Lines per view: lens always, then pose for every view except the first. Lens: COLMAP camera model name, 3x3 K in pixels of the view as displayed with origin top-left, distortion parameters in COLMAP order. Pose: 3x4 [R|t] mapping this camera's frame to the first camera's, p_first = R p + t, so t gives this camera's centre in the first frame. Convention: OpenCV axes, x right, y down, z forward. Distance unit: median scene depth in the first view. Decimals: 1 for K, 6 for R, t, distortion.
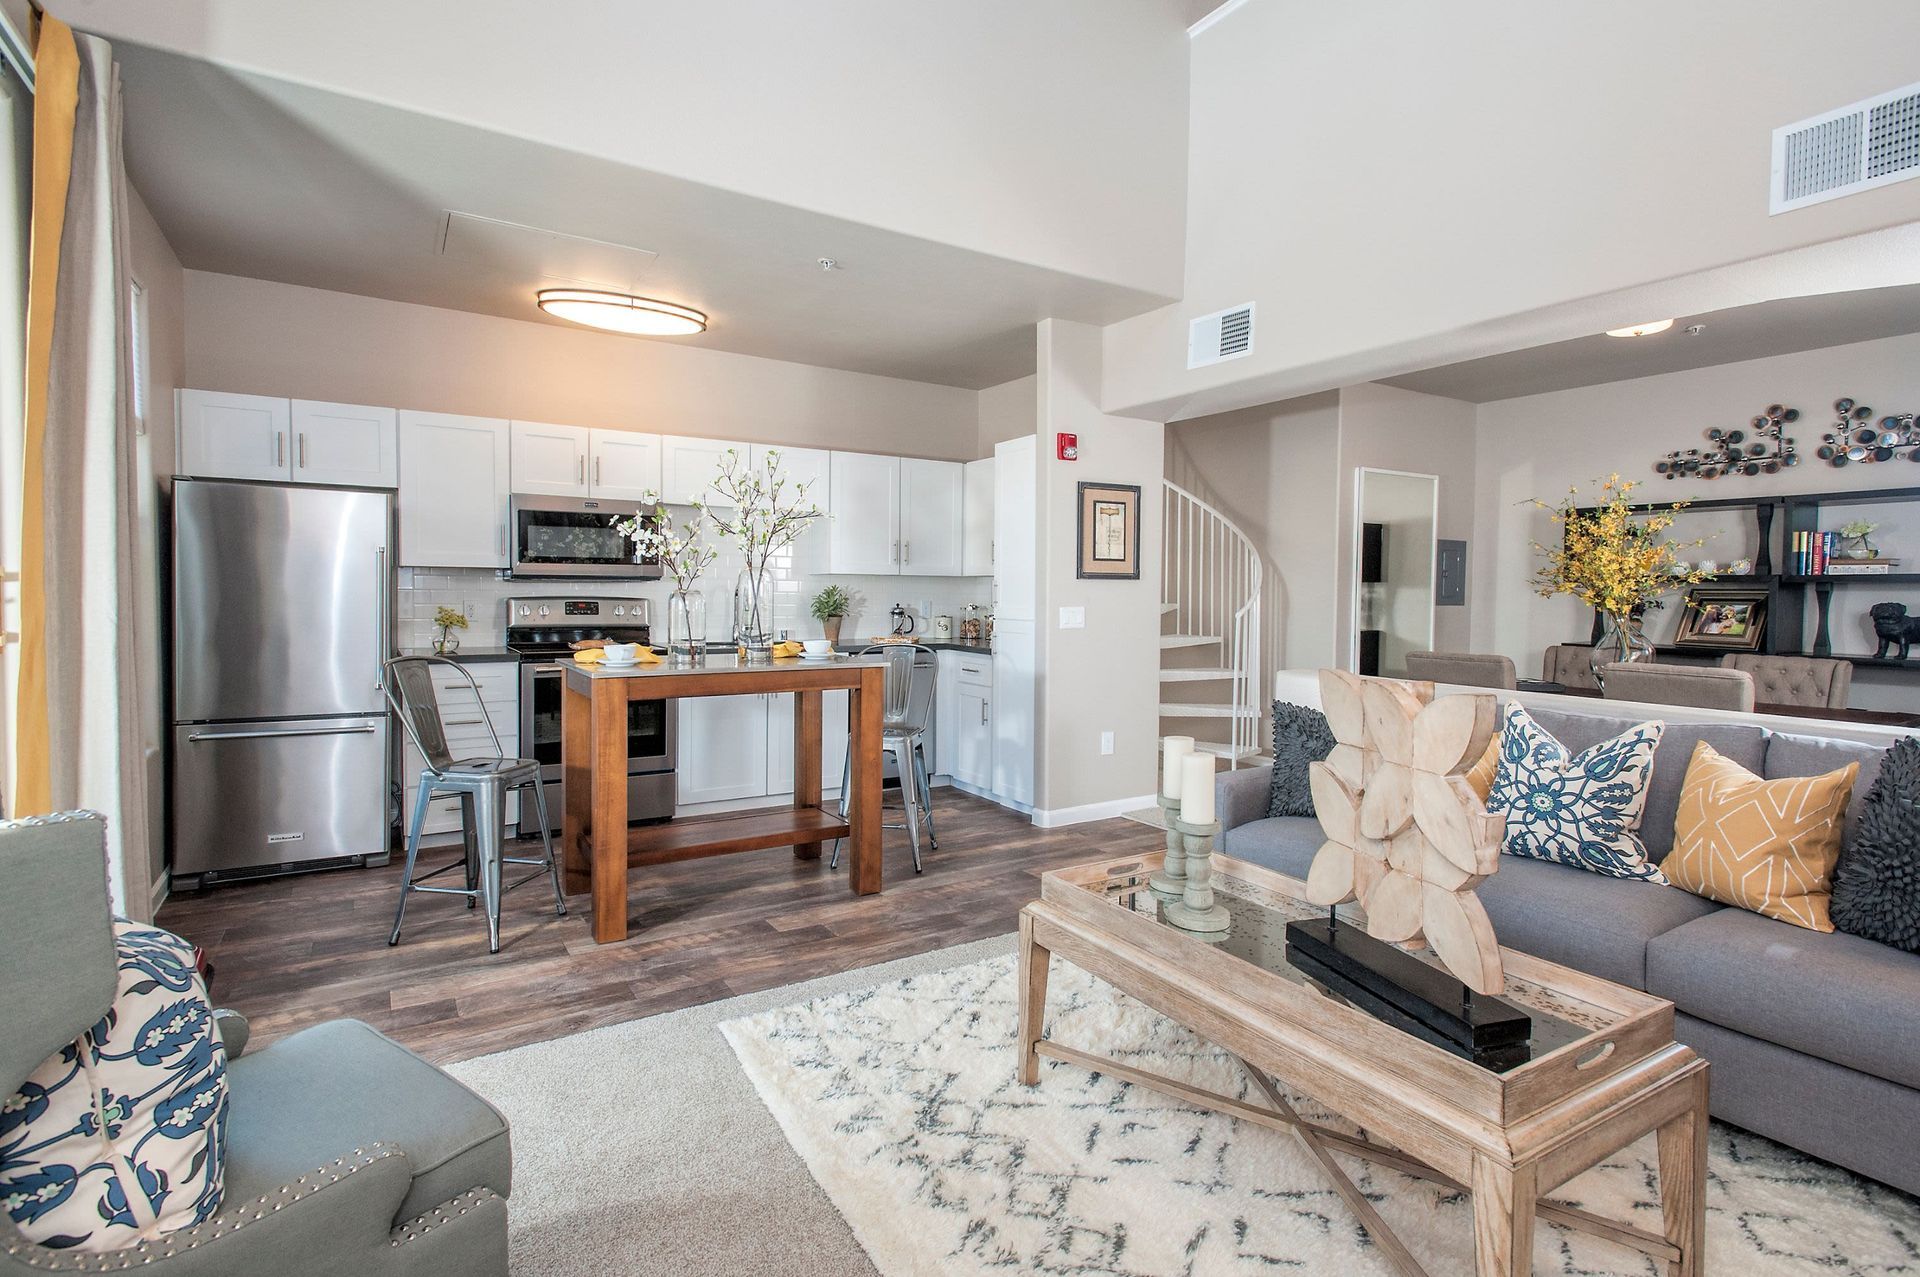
lens RADIAL K [[943.7, 0, 964.9], [0, 943.7, 615.3], [0, 0, 1]] dist [0.000806, -0.000110]
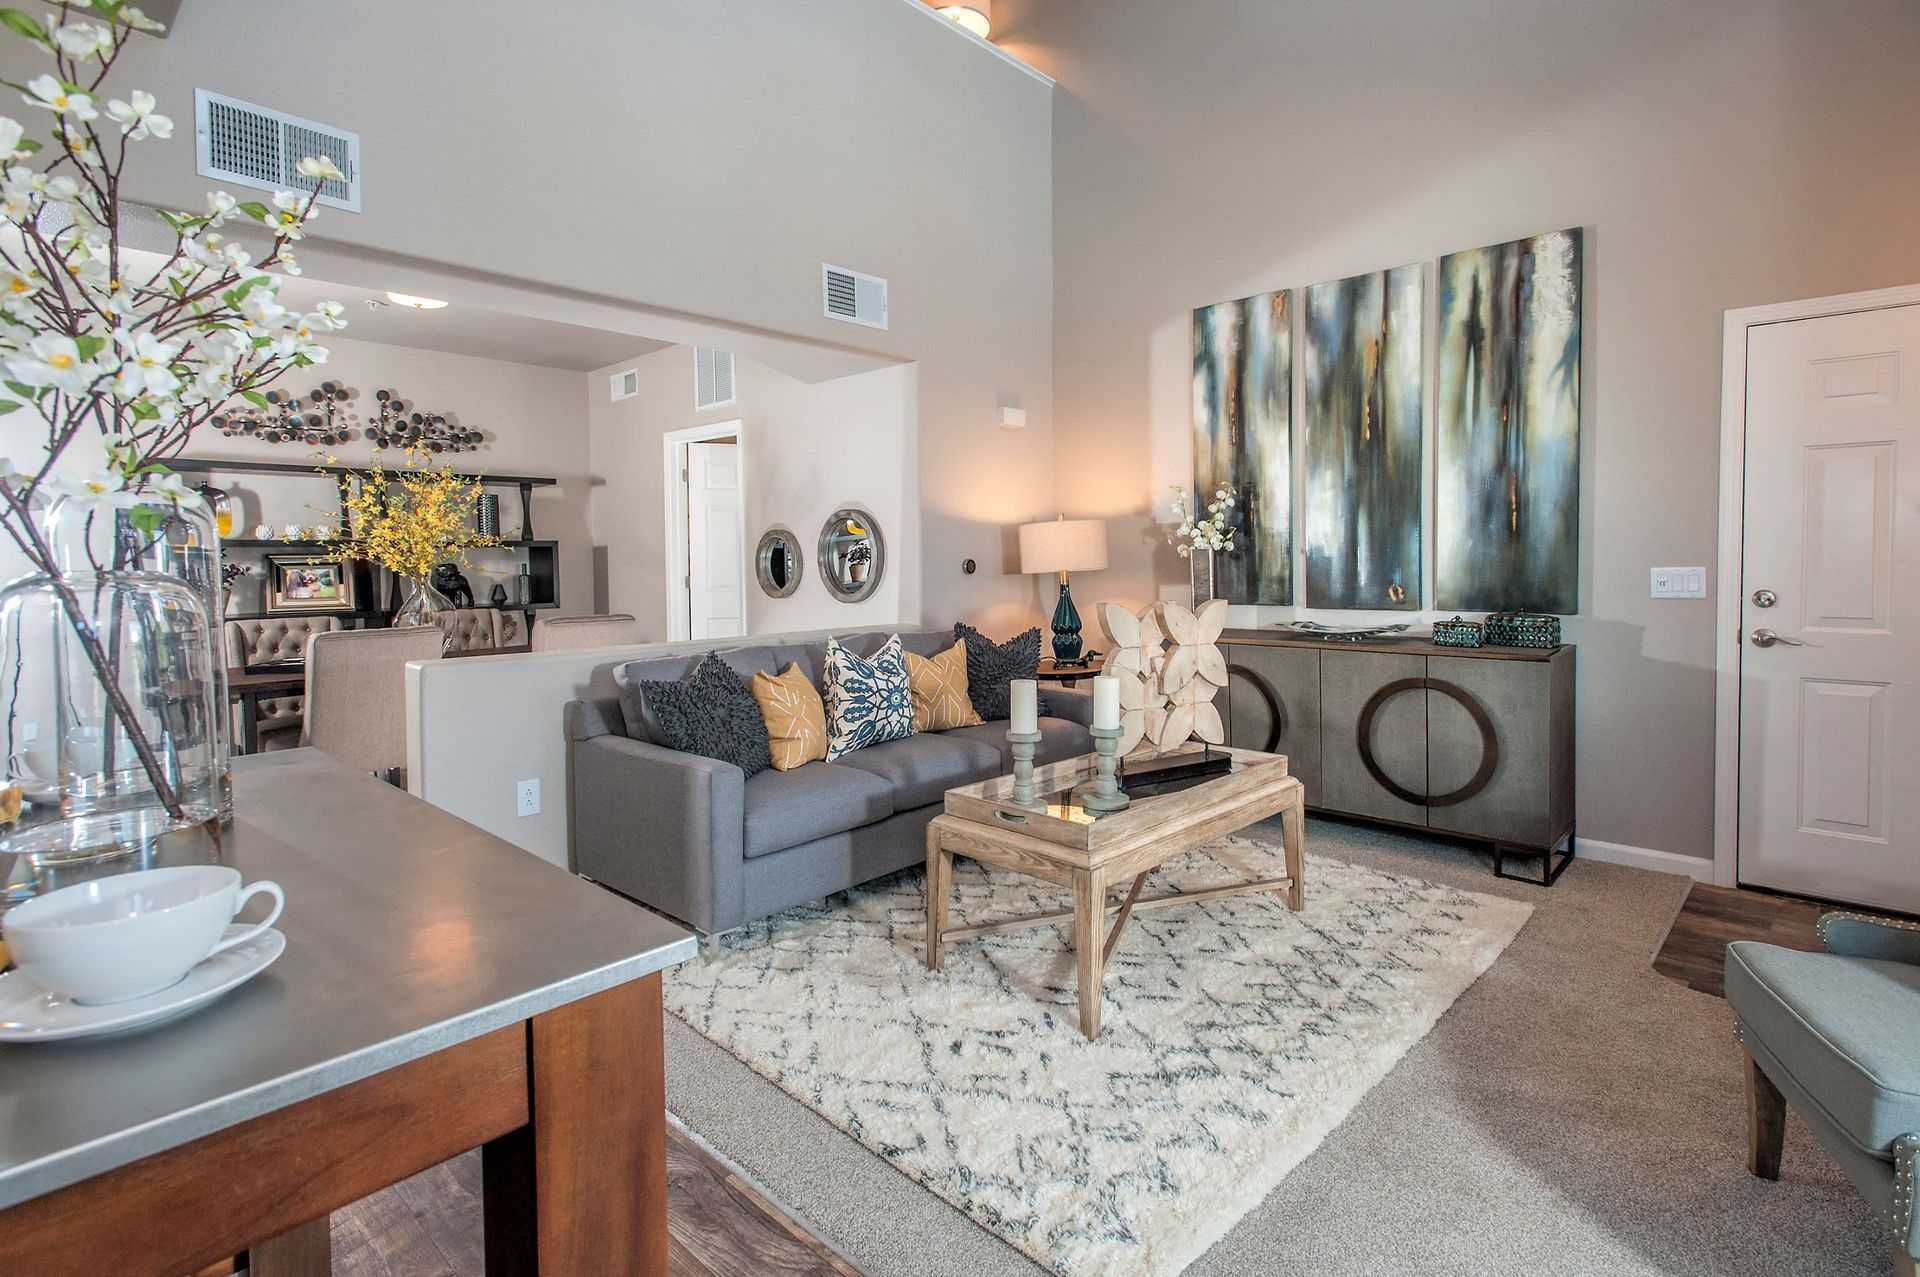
lens RADIAL K [[931.5, 0, 965.0], [0, 931.5, 585.3], [0, 0, 1]] dist [0.003680, 0.000276]
pose [[-0.255907, -0.036568, 0.966010, -0.546479], [0.032932, 0.998374, 0.046517, -0.026250], [-0.966140, 0.043717, -0.254286, 0.875599]]
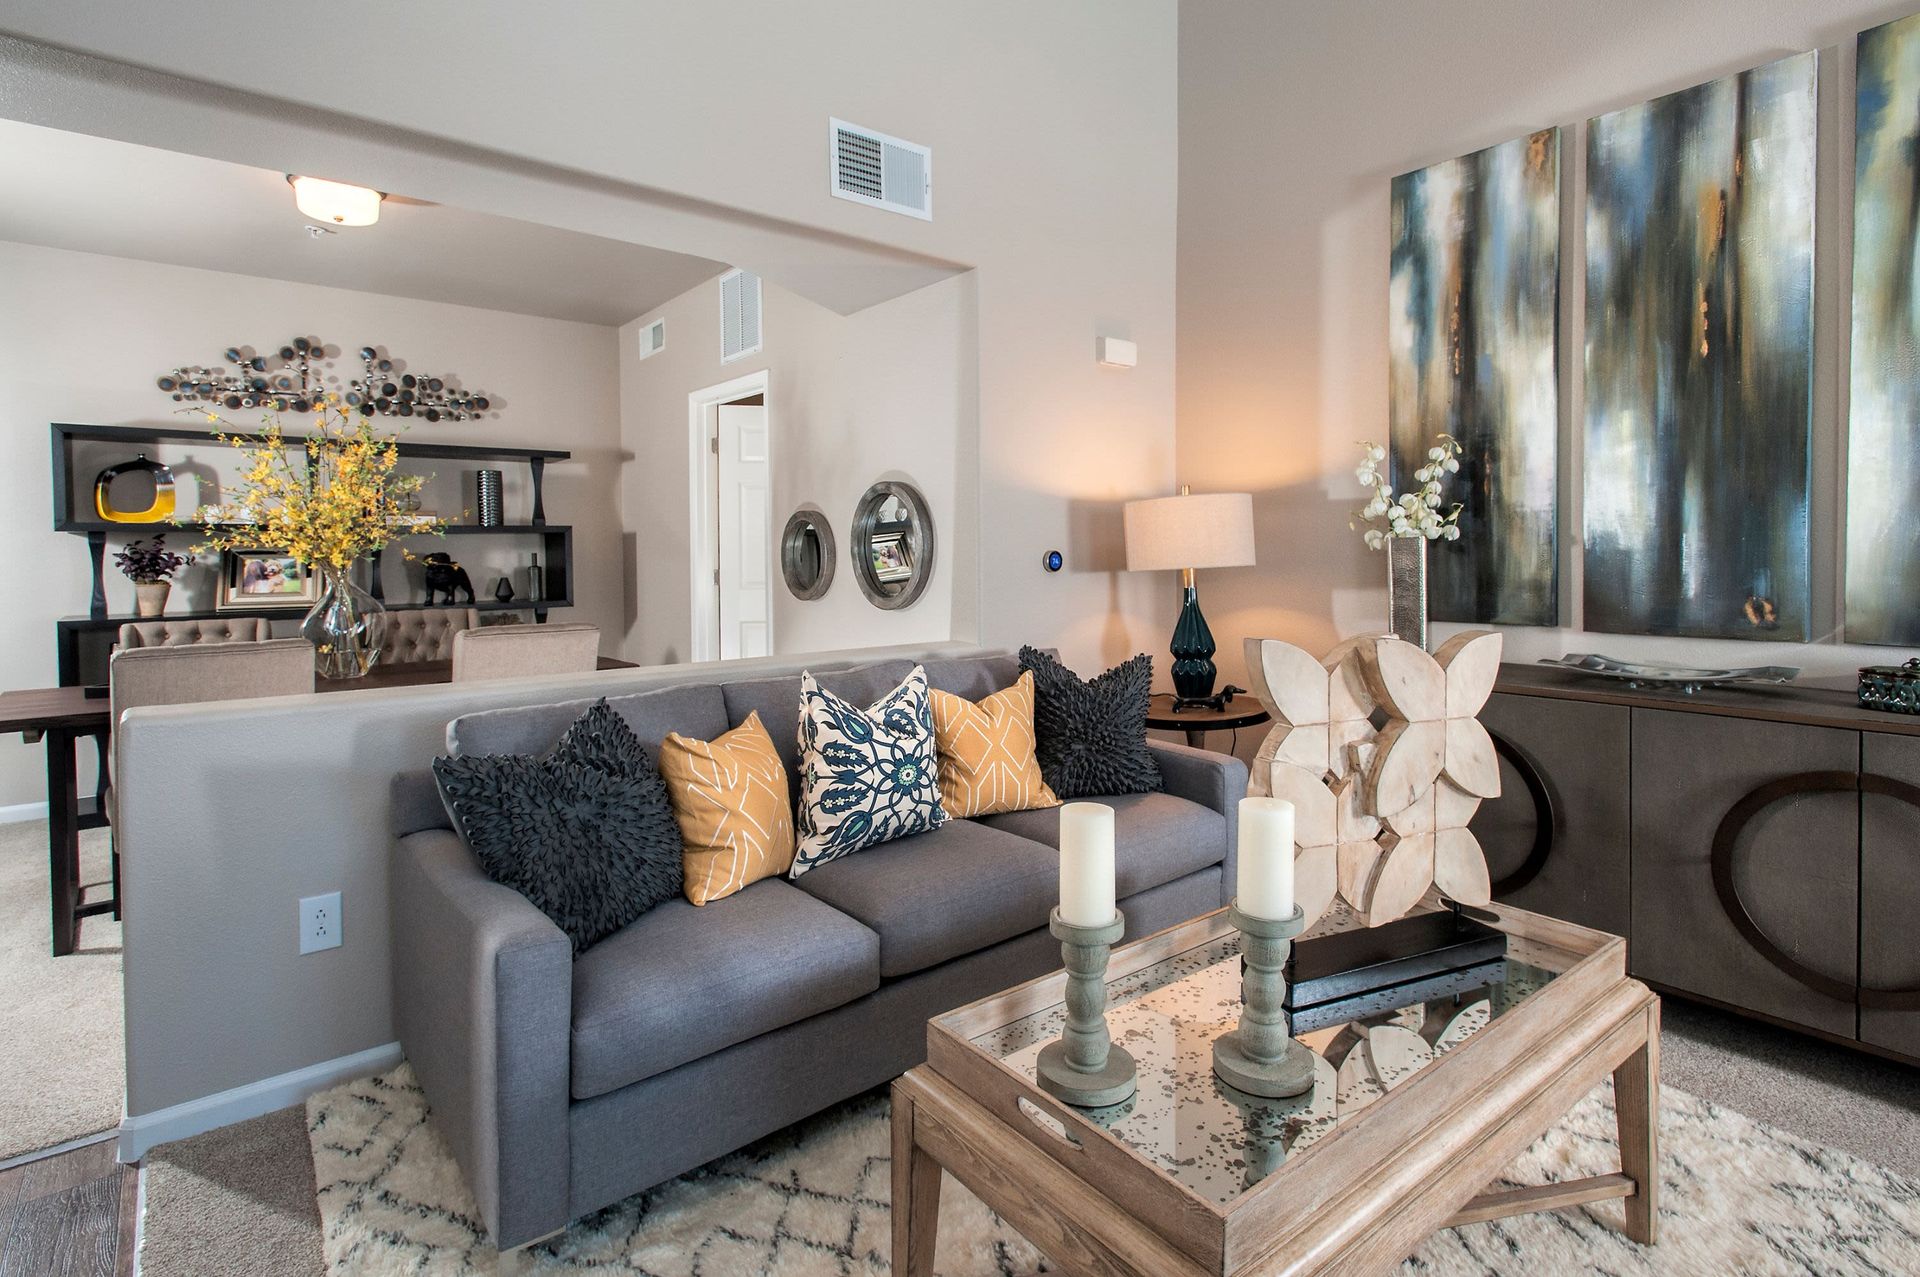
lens RADIAL K [[951.9, 0, 957.2], [0, 951.9, 571.7], [0, 0, 1]] dist [0.003220, -0.000108]
pose [[-0.115388, -0.034395, 0.992725, -0.200288], [0.031023, 0.998788, 0.038211, -0.019916], [-0.992836, 0.035206, -0.114181, 0.734230]]
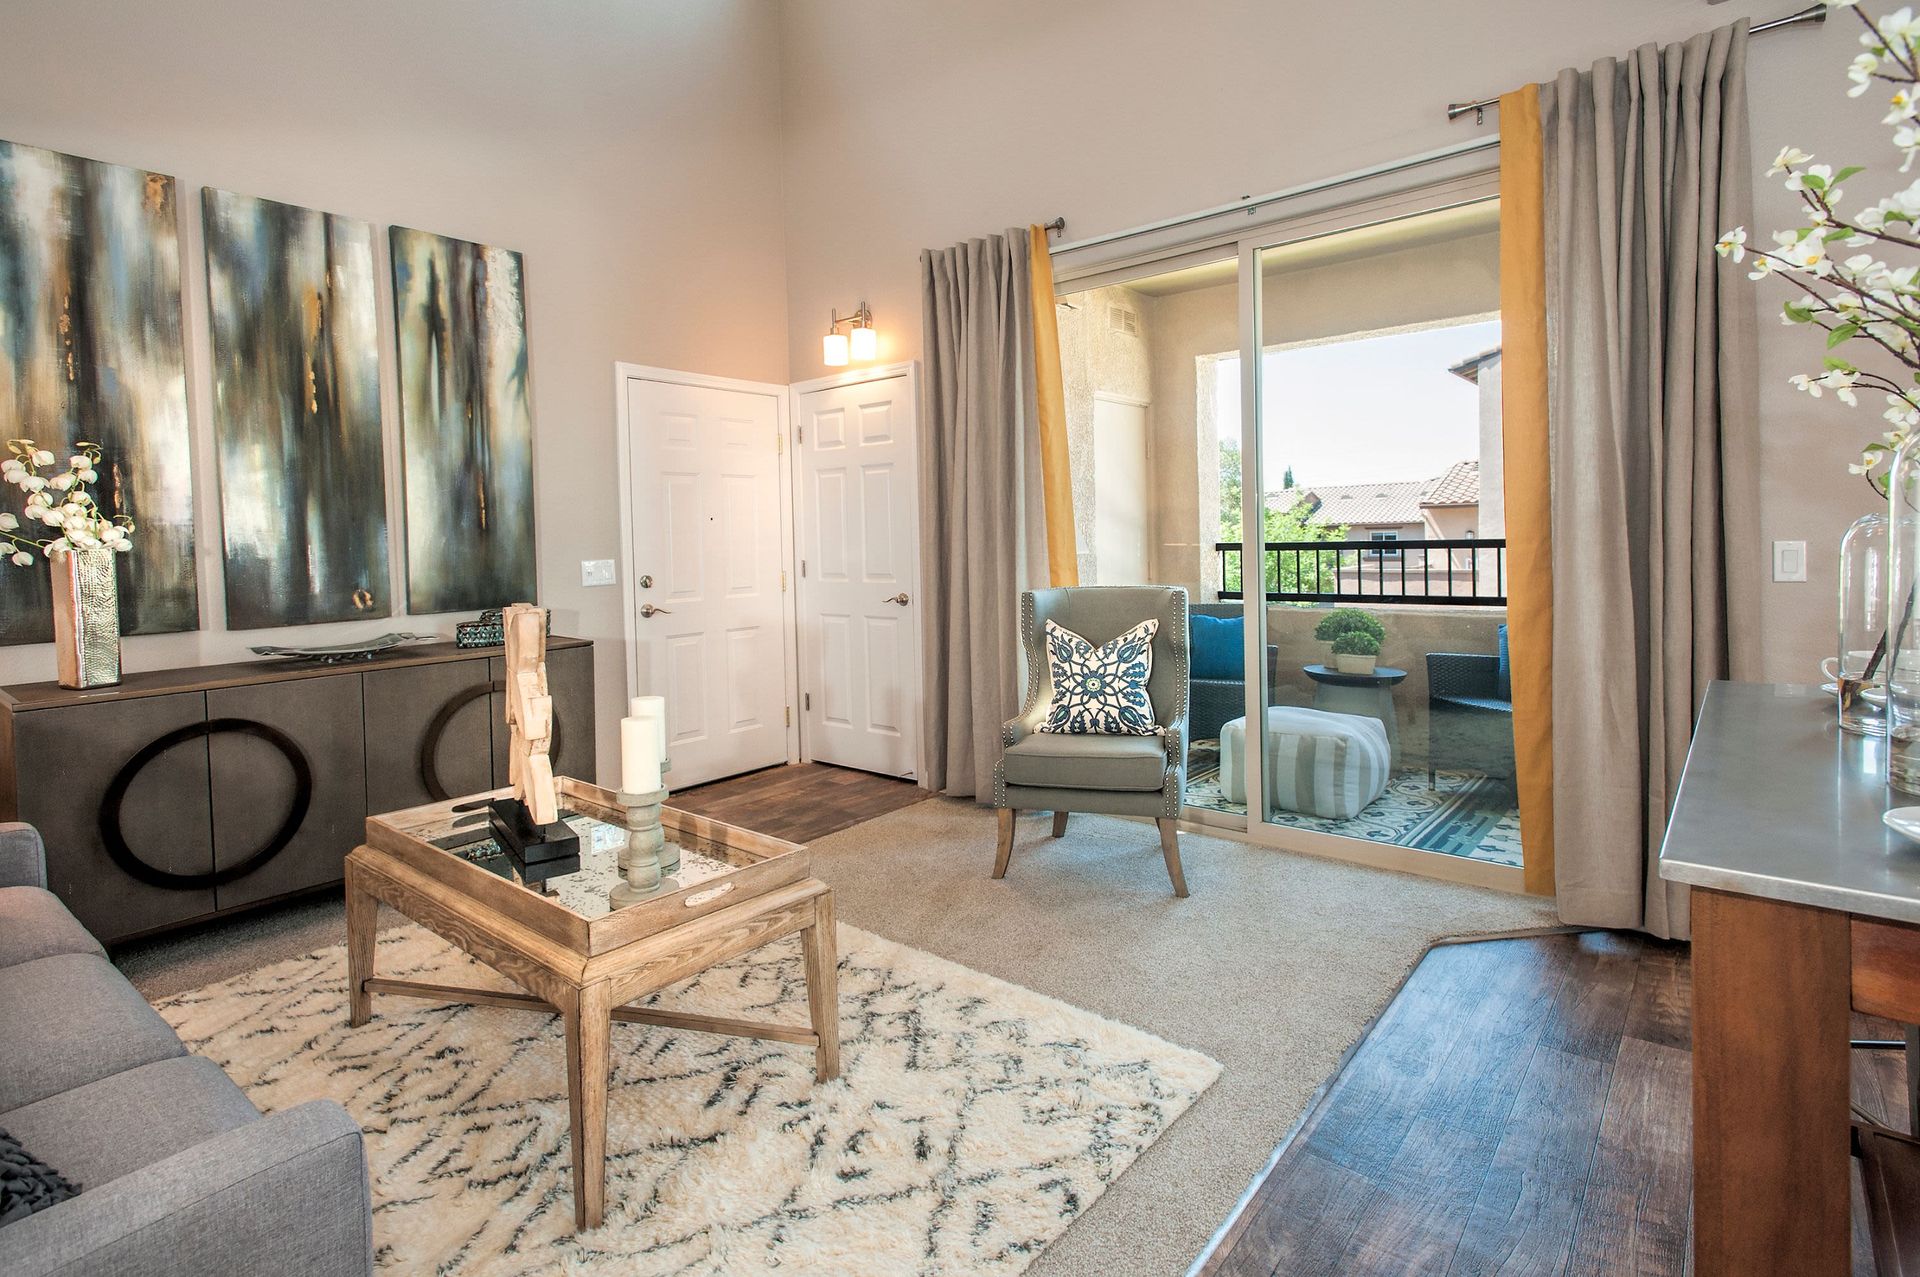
lens RADIAL K [[938.4, 0, 965.6], [0, 938.4, 562.4], [0, 0, 1]] dist [0.000585, -0.000373]
pose [[-0.947120, 0.024013, -0.319979, 0.140014], [0.009228, 0.998822, 0.047642, -0.025472], [0.320746, 0.042170, -0.946226, 1.199218]]
